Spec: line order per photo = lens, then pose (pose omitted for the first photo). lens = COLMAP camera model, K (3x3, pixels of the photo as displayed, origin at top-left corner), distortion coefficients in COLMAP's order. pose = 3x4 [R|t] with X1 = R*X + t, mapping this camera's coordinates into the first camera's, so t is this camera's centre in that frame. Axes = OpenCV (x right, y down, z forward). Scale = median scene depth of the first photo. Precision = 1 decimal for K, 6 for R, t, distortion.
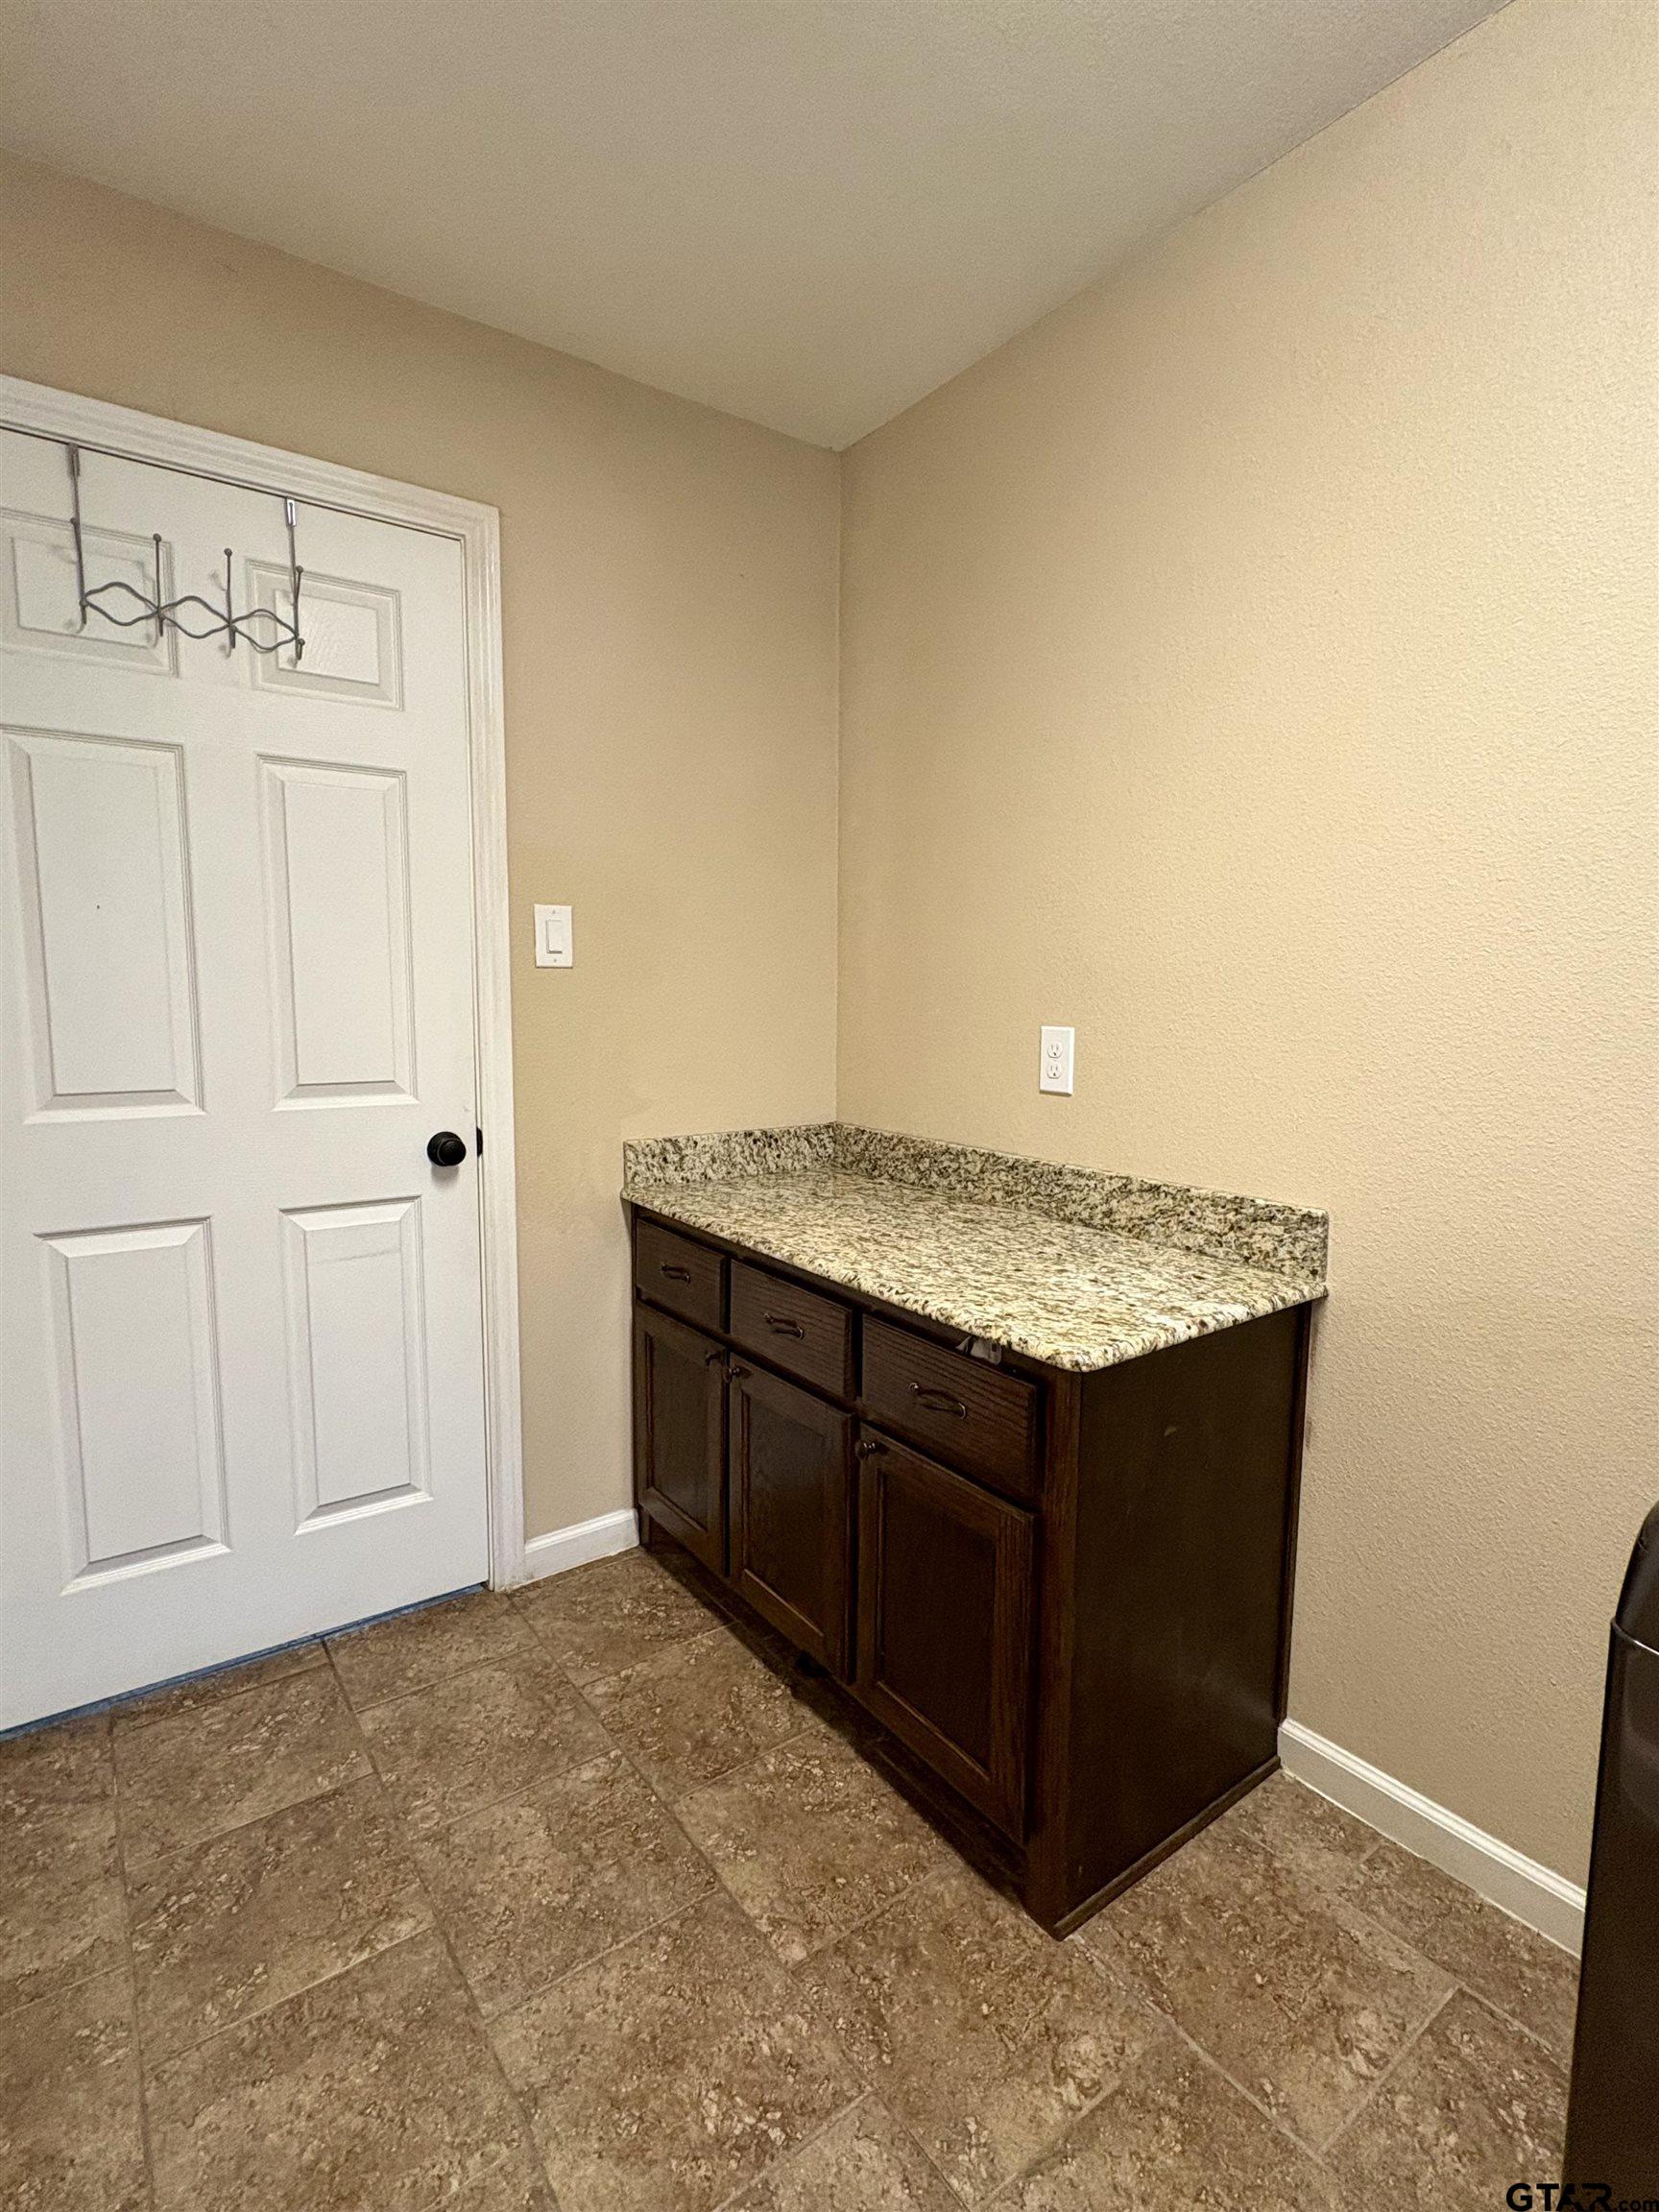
lens RADIAL K [[1011.9, 0, 831.5], [0, 1011.9, 1110.0], [0, 0, 1]] dist [0.000033, 0.000165]
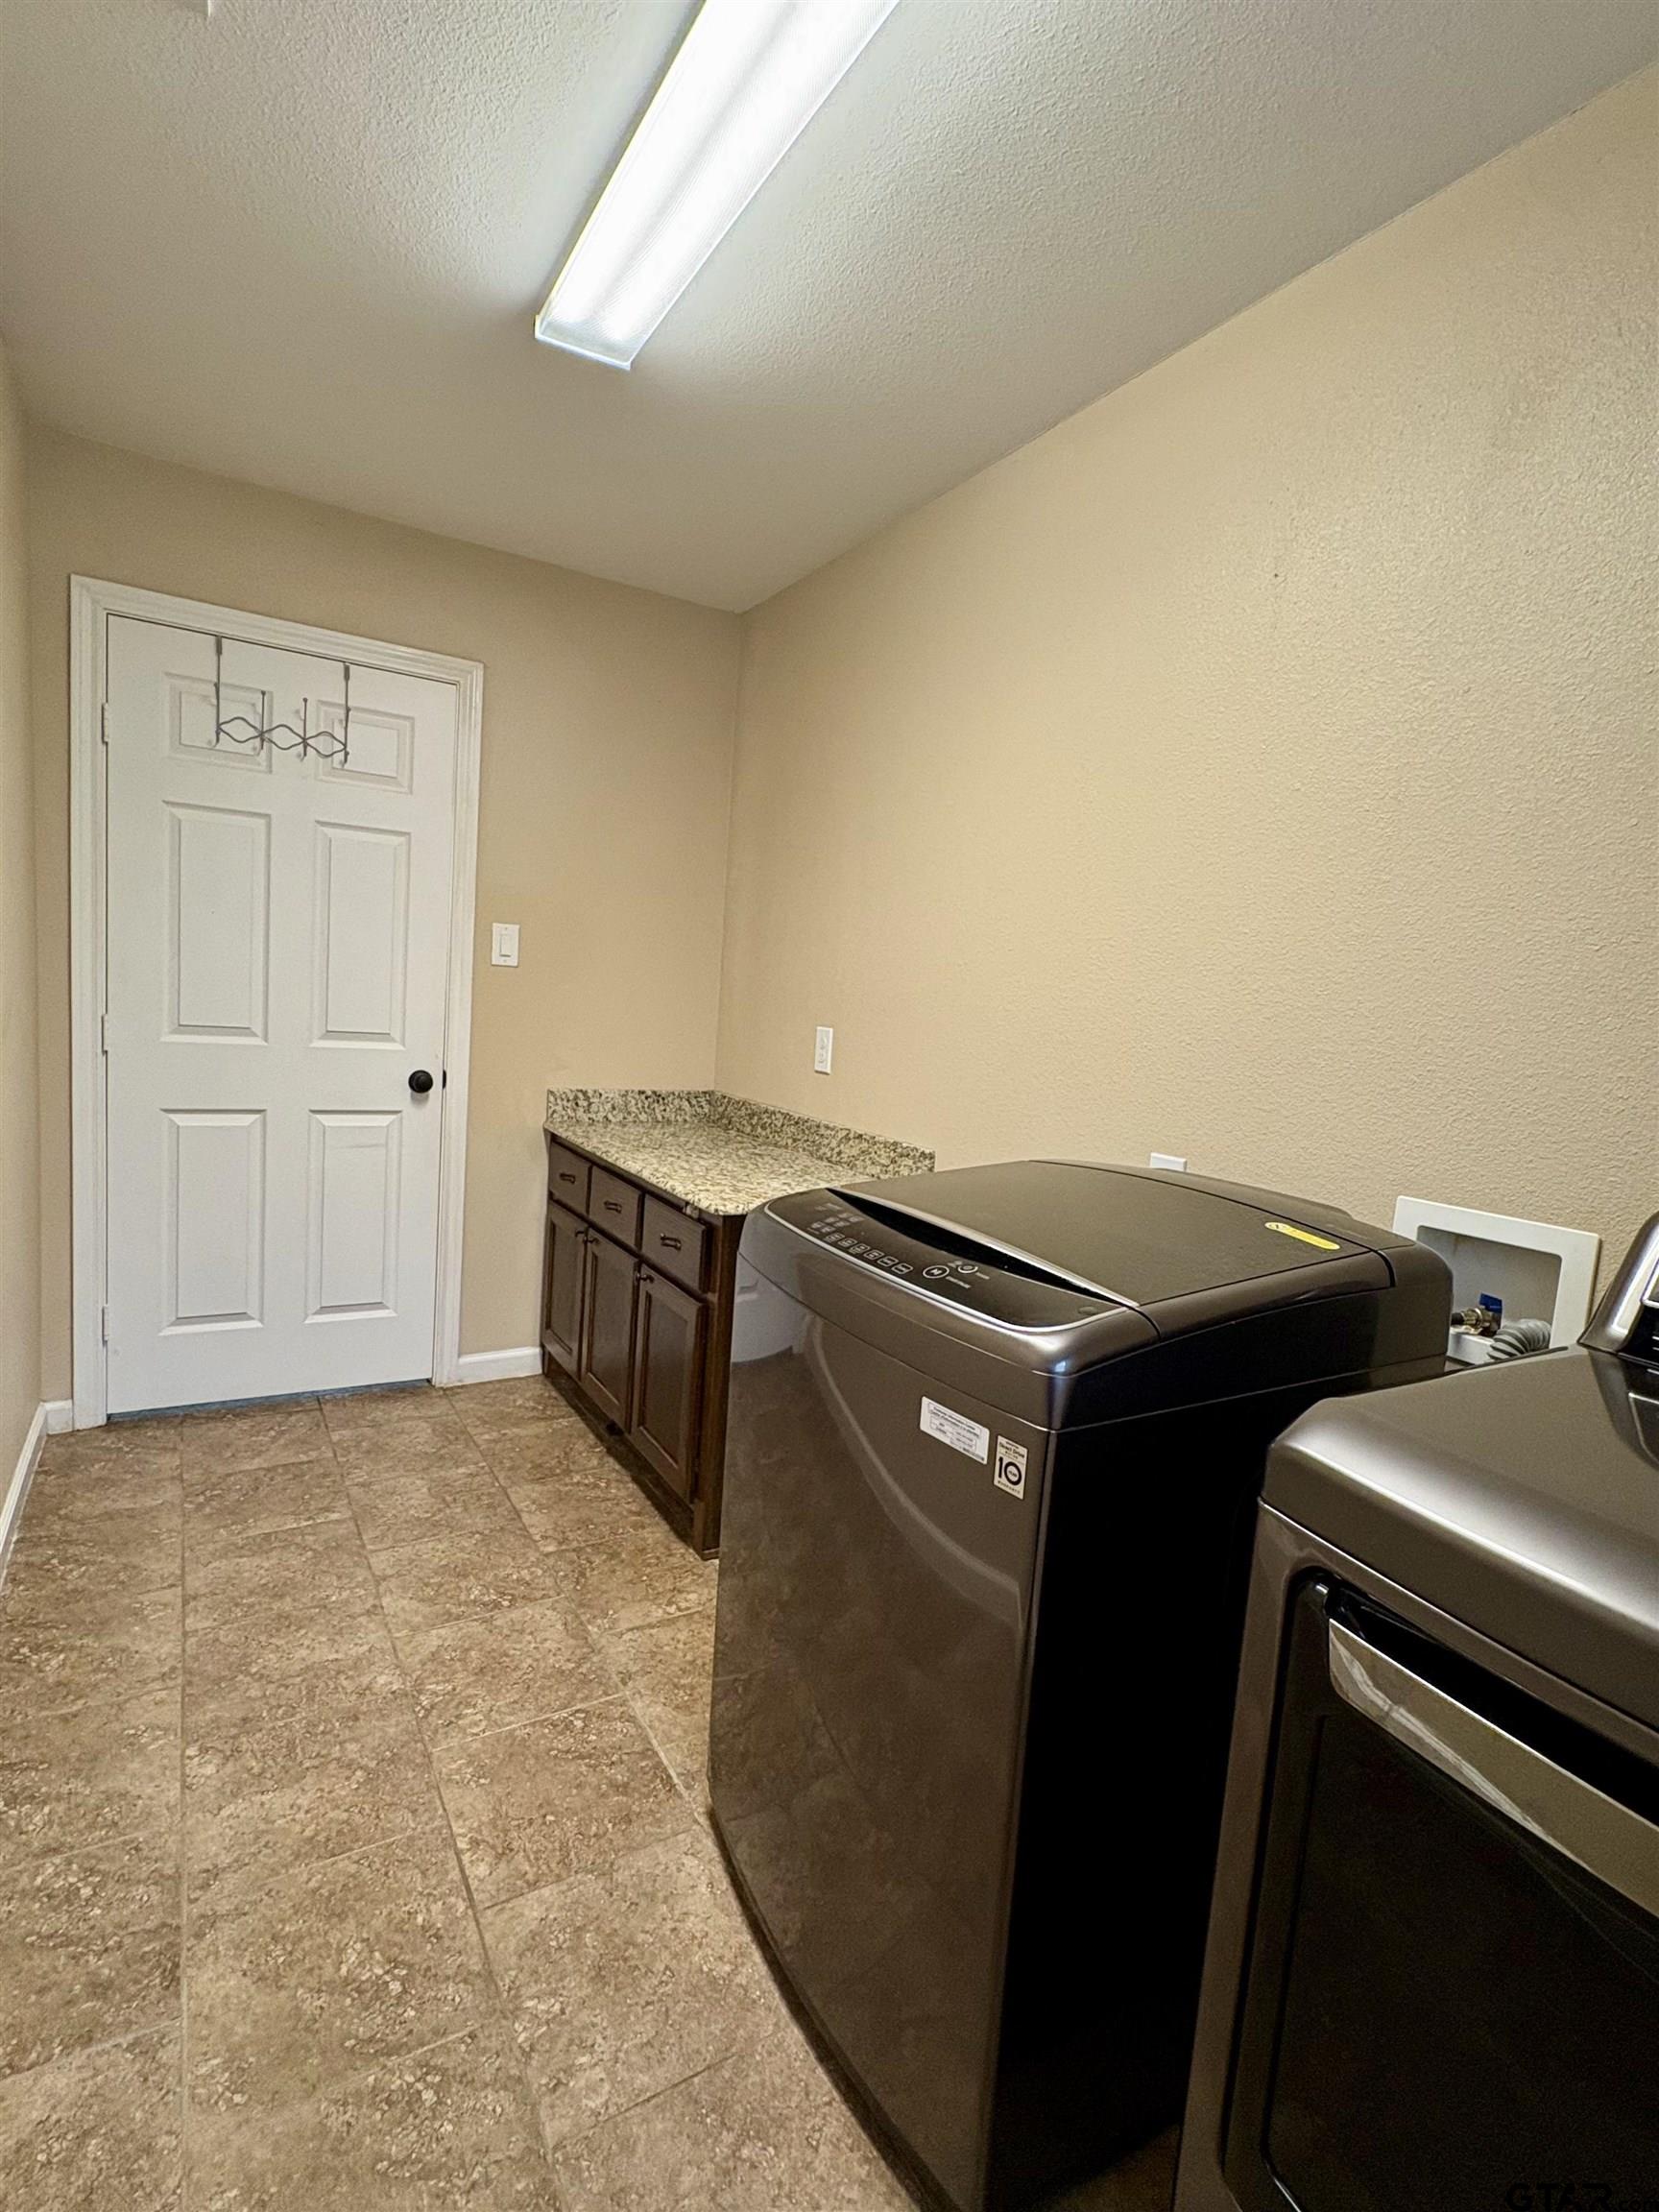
lens RADIAL K [[1027.1, 0, 846.5], [0, 1027.1, 1115.0], [0, 0, 1]] dist [-0.000289, 0.000077]
pose [[0.994545, 0.073005, -0.074497, 0.380834], [-0.073528, 0.997284, -0.004302, 0.049734], [0.073980, 0.009756, 0.997212, -0.497300]]
